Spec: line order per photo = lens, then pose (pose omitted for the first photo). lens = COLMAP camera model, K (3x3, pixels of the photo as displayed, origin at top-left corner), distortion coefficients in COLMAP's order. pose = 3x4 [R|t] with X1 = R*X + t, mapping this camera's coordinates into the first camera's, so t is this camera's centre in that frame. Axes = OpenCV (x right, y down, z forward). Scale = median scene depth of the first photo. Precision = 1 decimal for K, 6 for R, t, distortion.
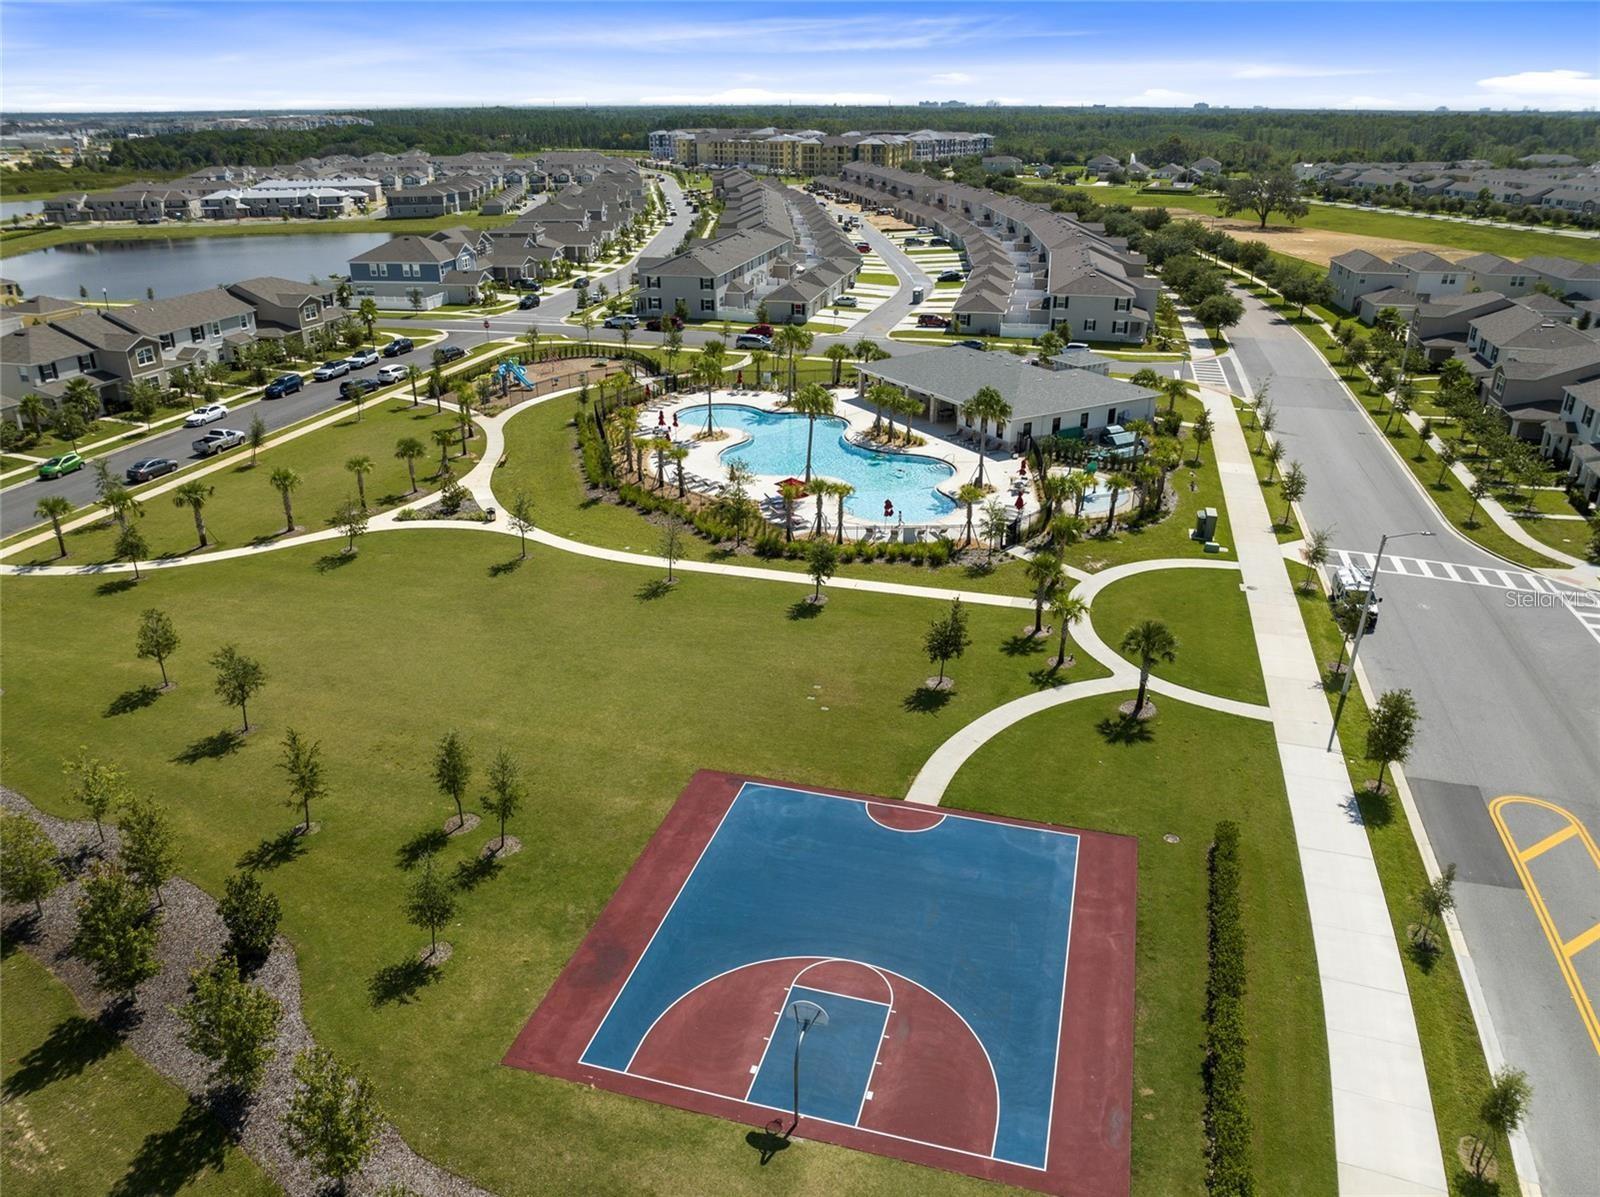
lens RADIAL K [[1123.7, 0, 800.0], [0, 1123.7, 598.5], [0, 0, 1]] dist [-0.040203, -0.002659]
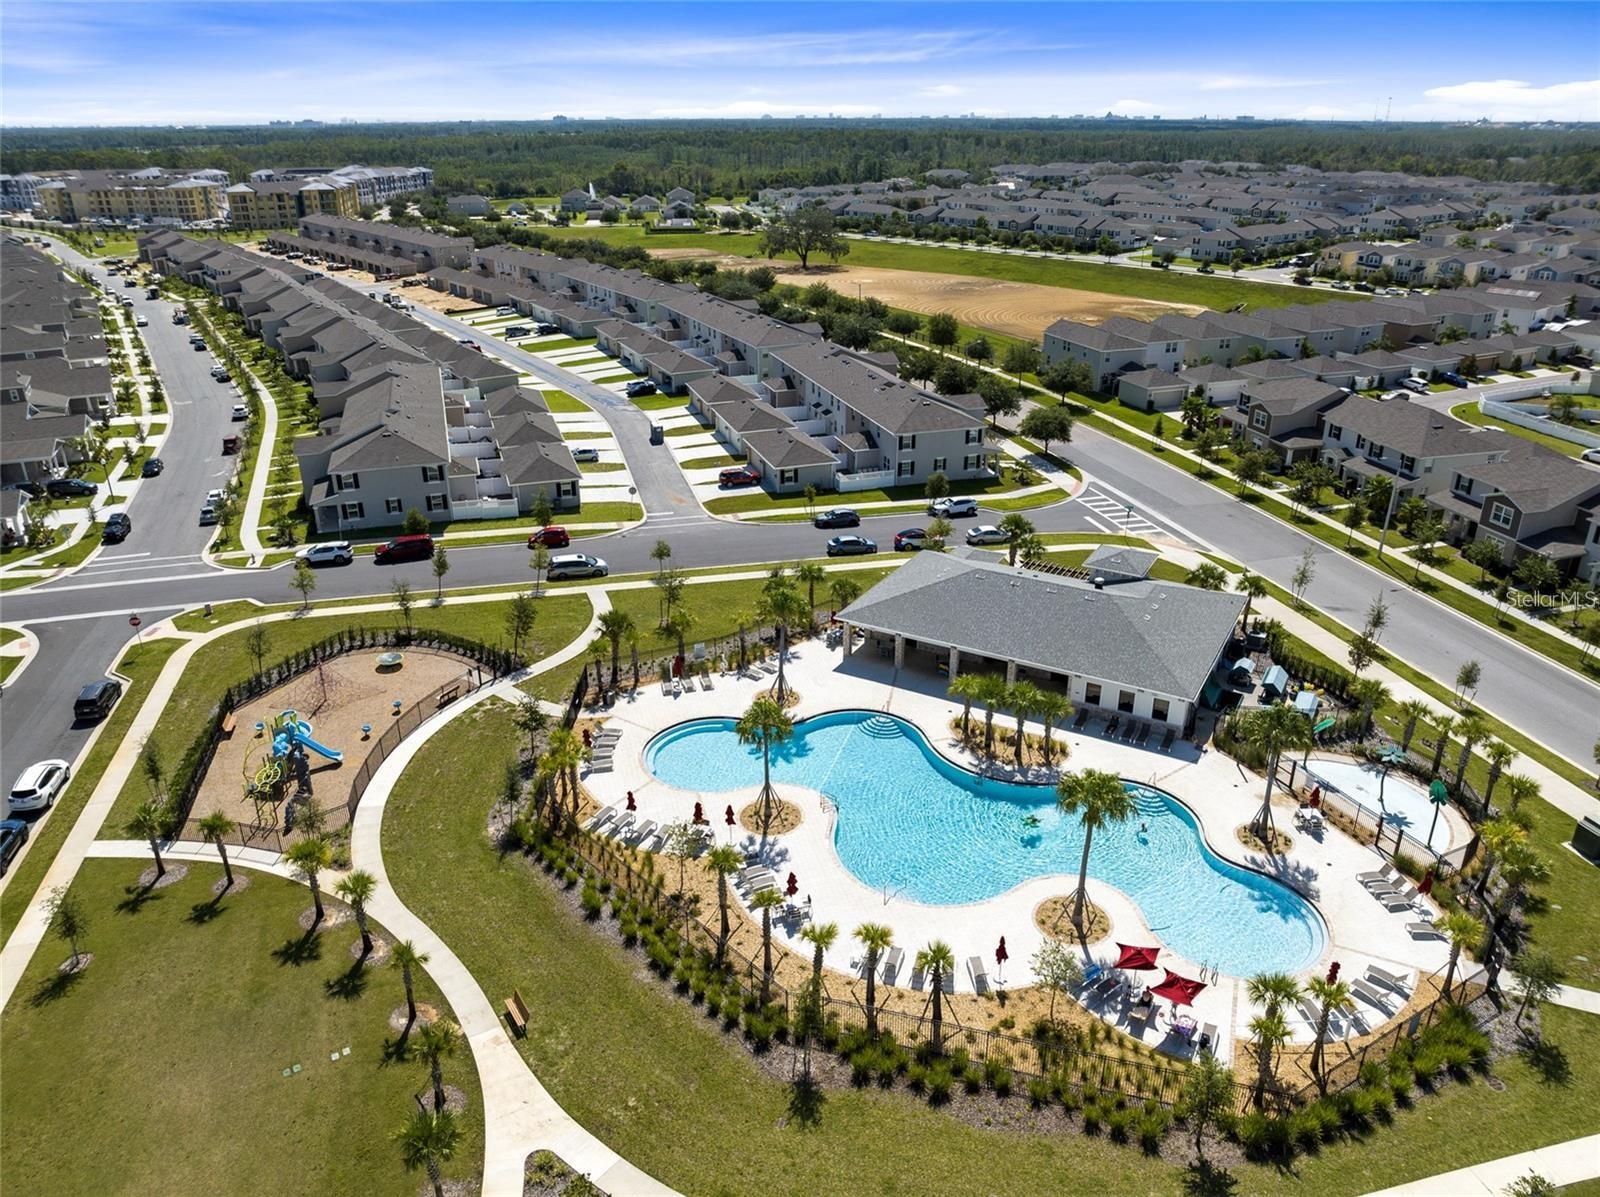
lens RADIAL K [[1109.7, 0, 800.0], [0, 1109.7, 598.5], [0, 0, 1]] dist [-0.030052, -0.007103]
pose [[0.869206, -0.199380, 0.452469, -0.293937], [0.202829, 0.978336, 0.041462, -0.262909], [-0.450934, 0.055735, 0.890816, 0.410937]]
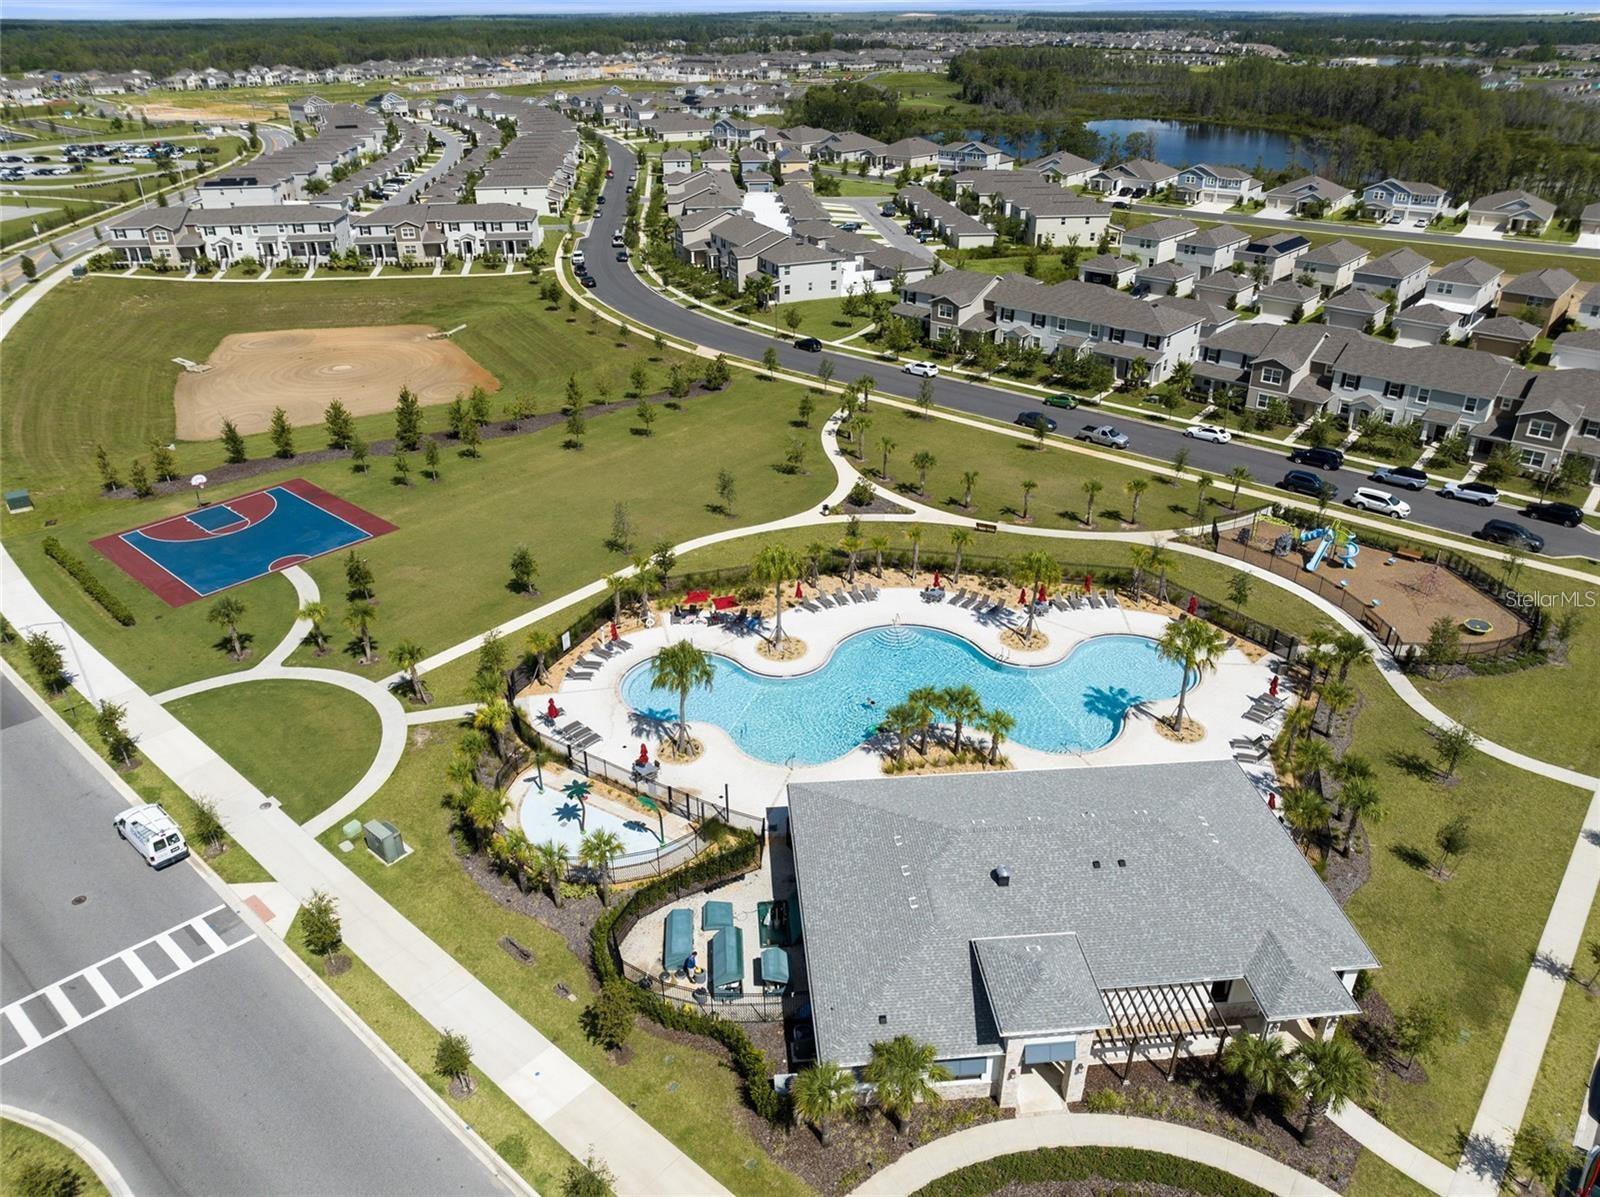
lens RADIAL K [[1093.5, 0, 800.0], [0, 1093.5, 598.5], [0, 0, 1]] dist [-0.053204, 0.031694]
pose [[-0.418668, 0.429527, -0.800140, 0.546949], [-0.364719, 0.727371, 0.581301, -0.513355], [0.831683, 0.535199, -0.147870, 0.898354]]
